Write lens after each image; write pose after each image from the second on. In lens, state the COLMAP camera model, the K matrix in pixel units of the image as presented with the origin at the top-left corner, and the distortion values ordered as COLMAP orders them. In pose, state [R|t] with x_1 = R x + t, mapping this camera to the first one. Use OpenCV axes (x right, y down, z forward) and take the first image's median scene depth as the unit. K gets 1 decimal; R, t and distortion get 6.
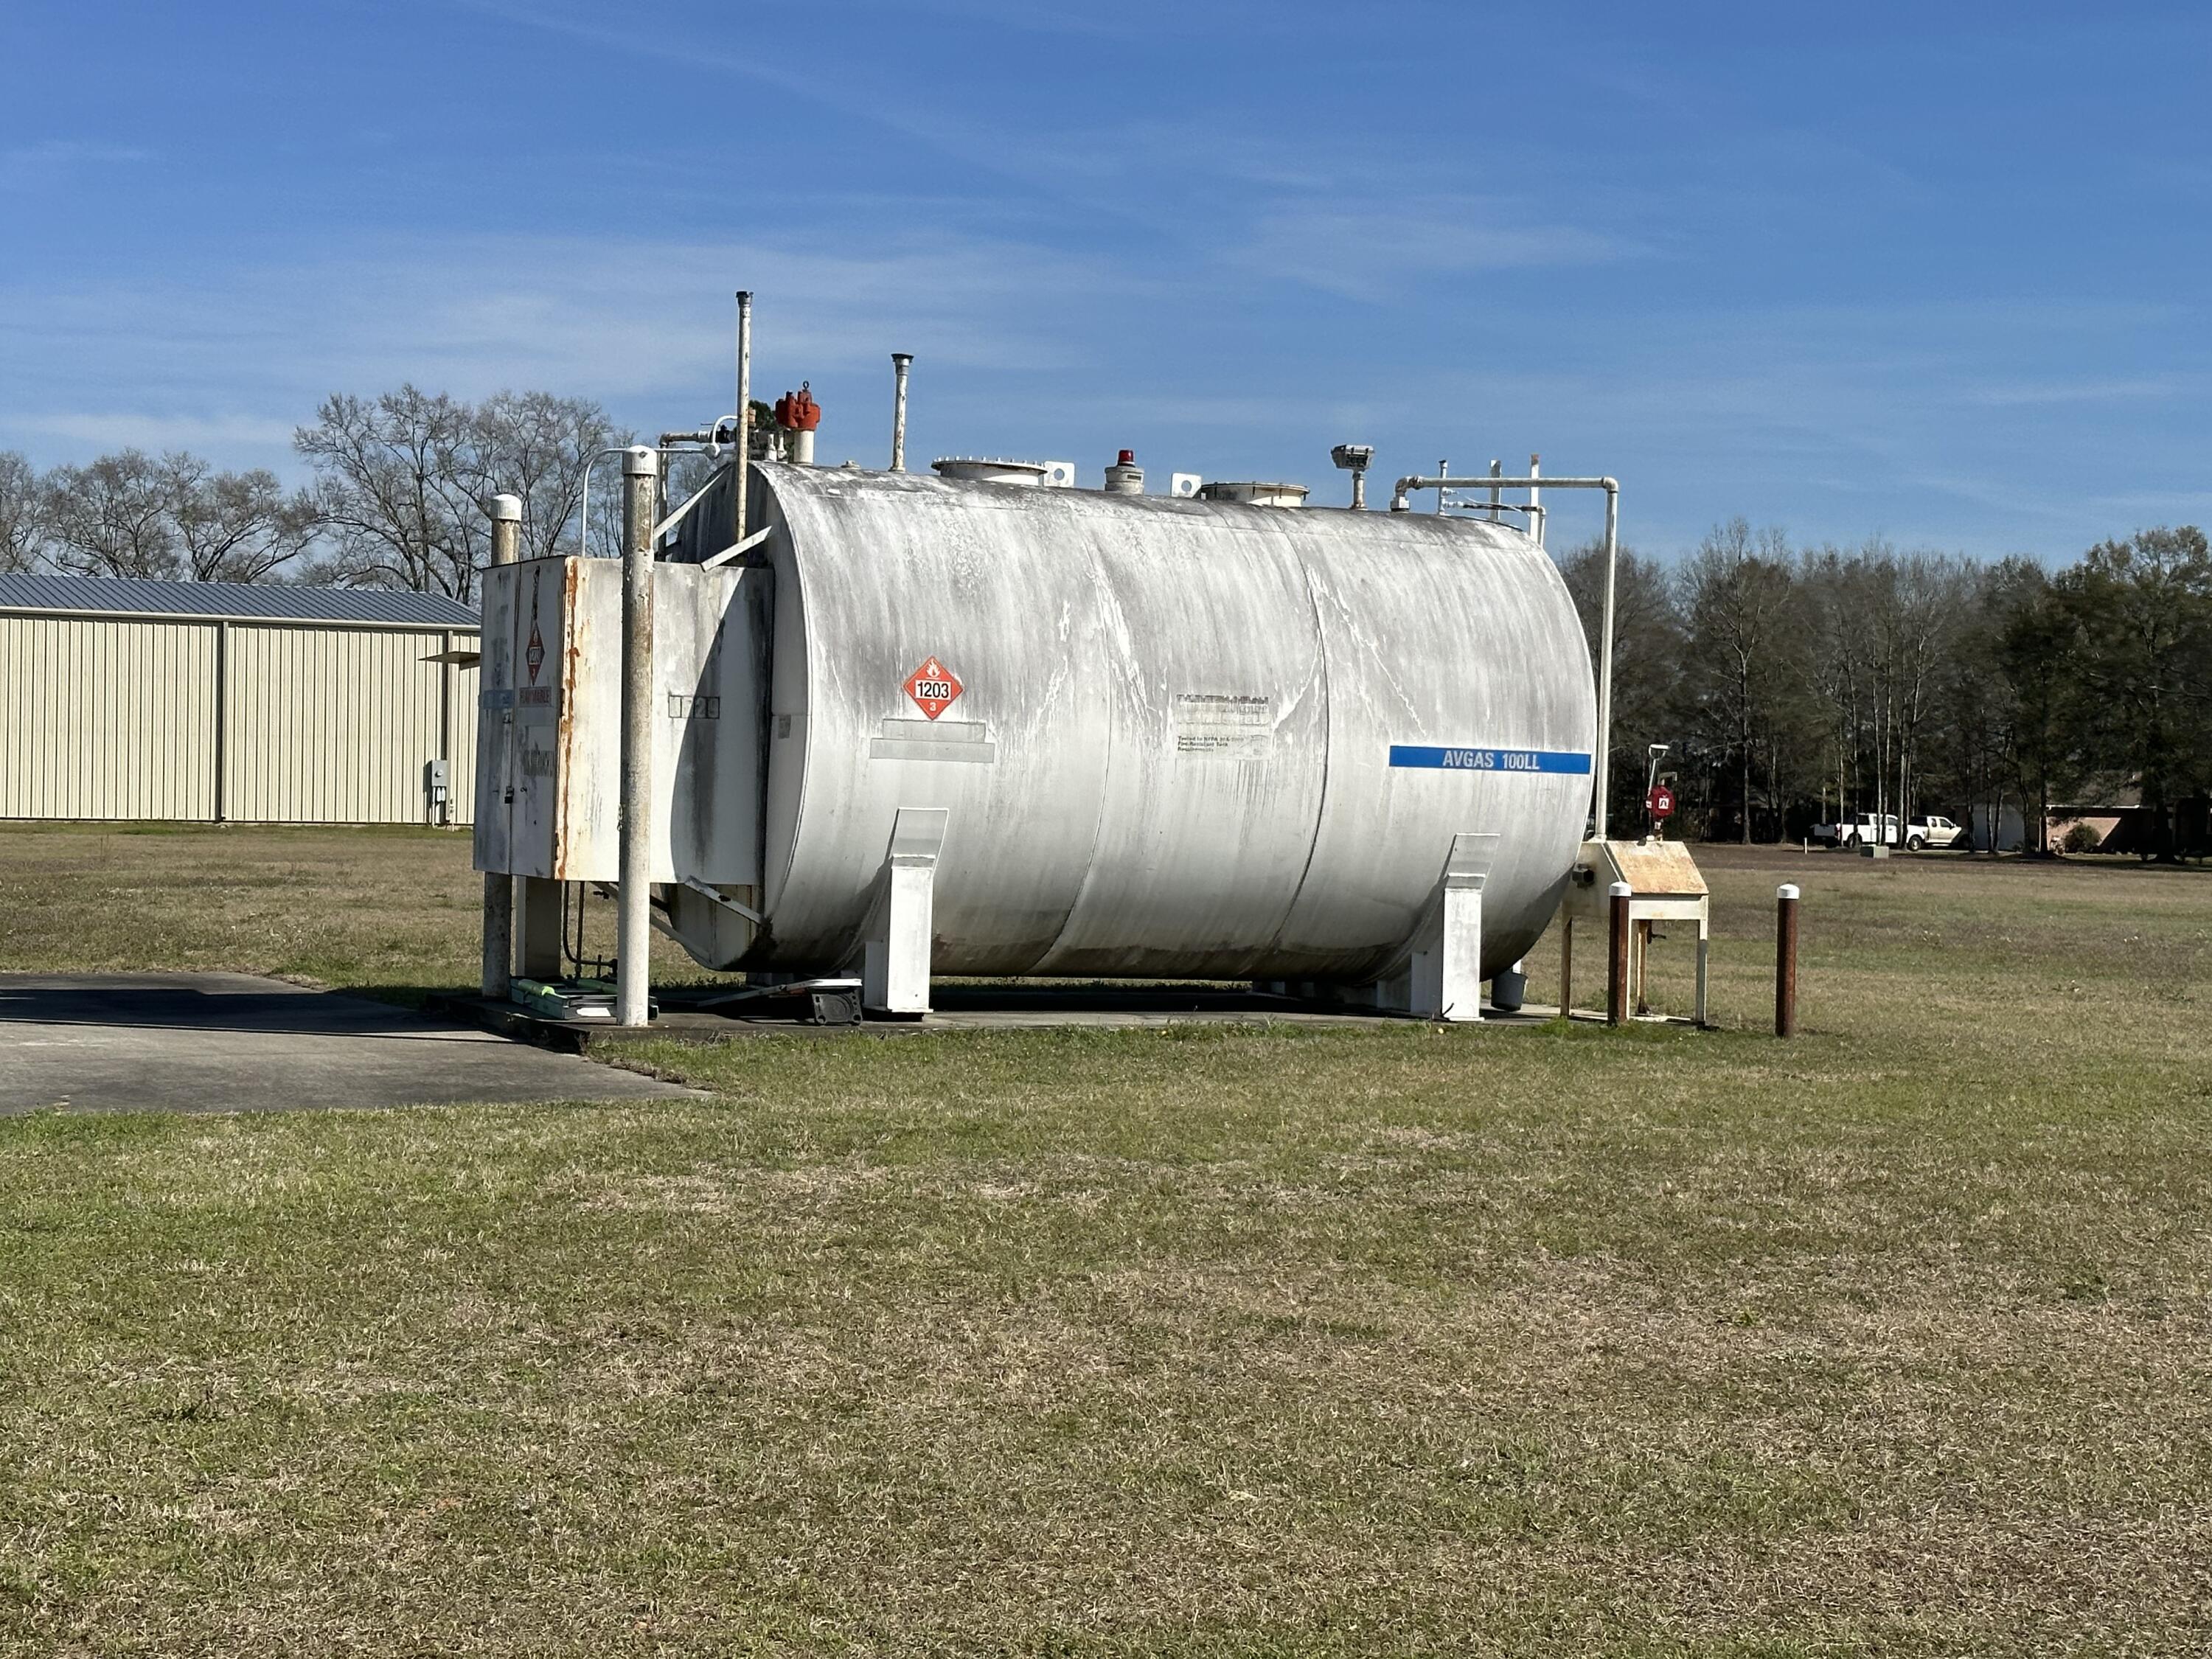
lens RADIAL K [[3578.0, 0, 1105.5], [0, 3578.0, 830.8], [0, 0, 1]] dist [0.064081, 0.000000]
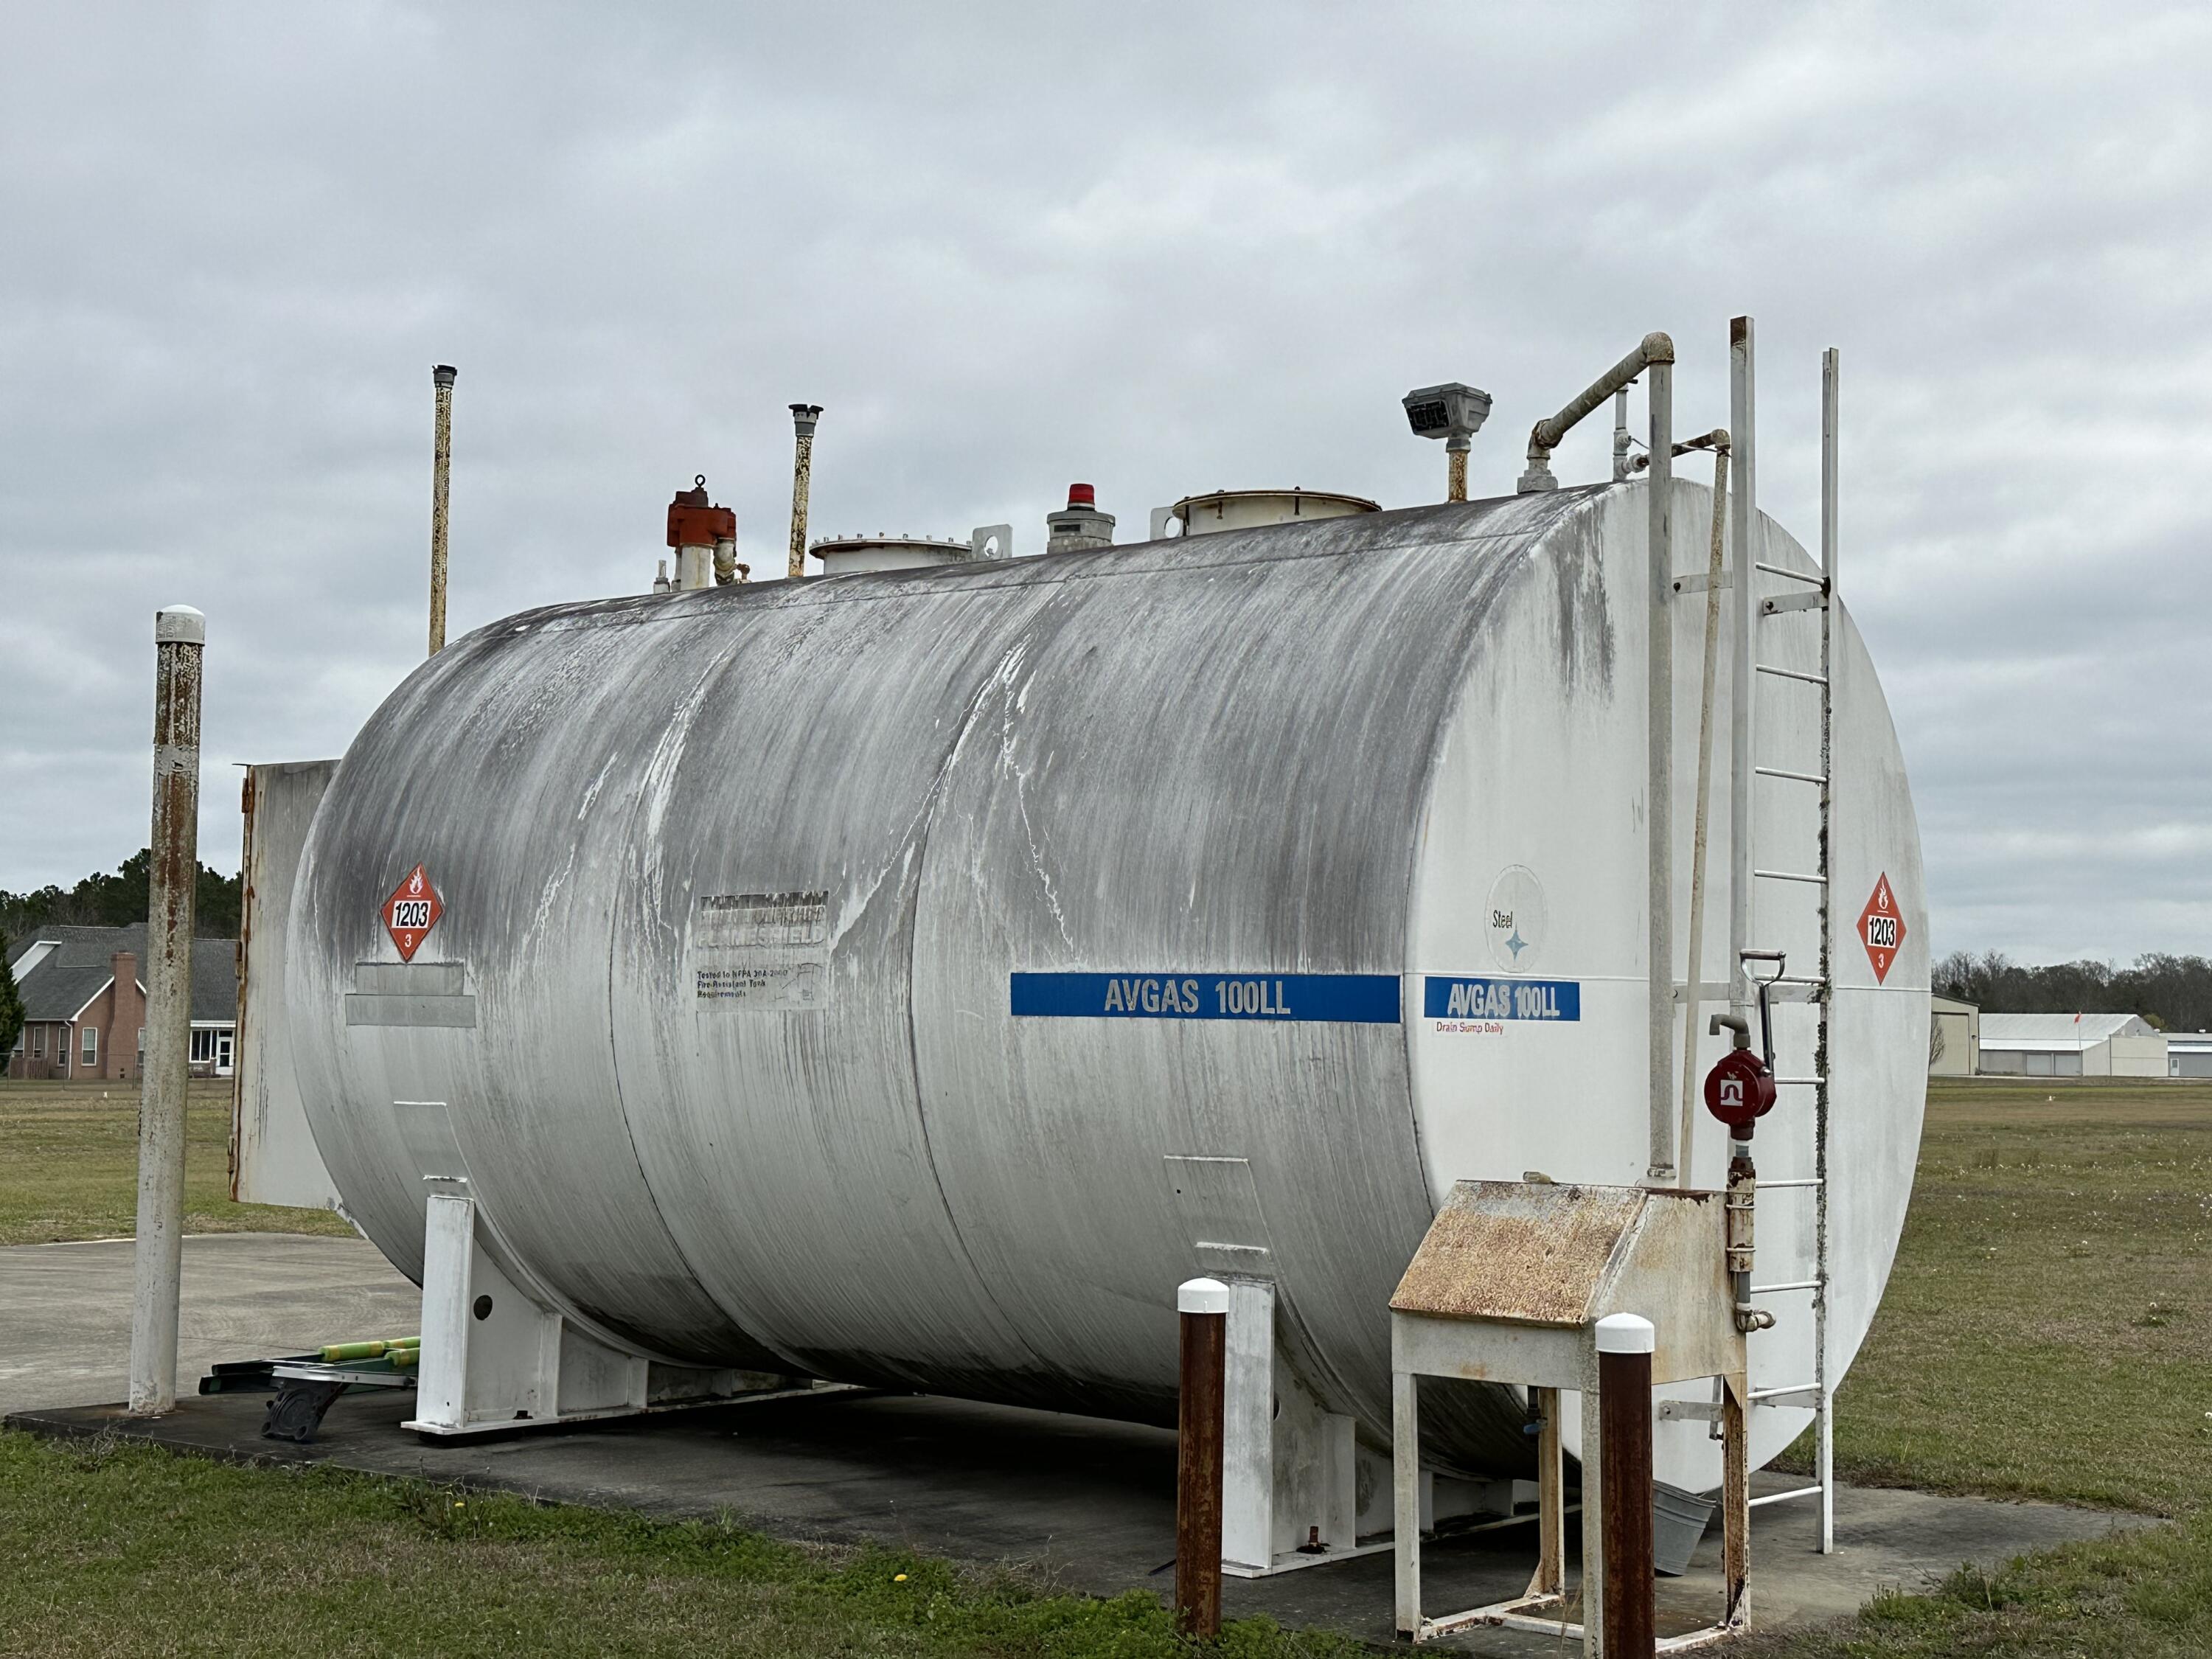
lens RADIAL K [[2959.3, 0, 1106.3], [0, 2959.3, 828.5], [0, 0, 1]] dist [0.053792, 0.000000]
pose [[0.442505, -0.082609, -0.892953, 0.458376], [-0.004980, 0.995506, -0.094564, -0.005248], [0.896752, 0.046292, 0.440105, 0.844704]]
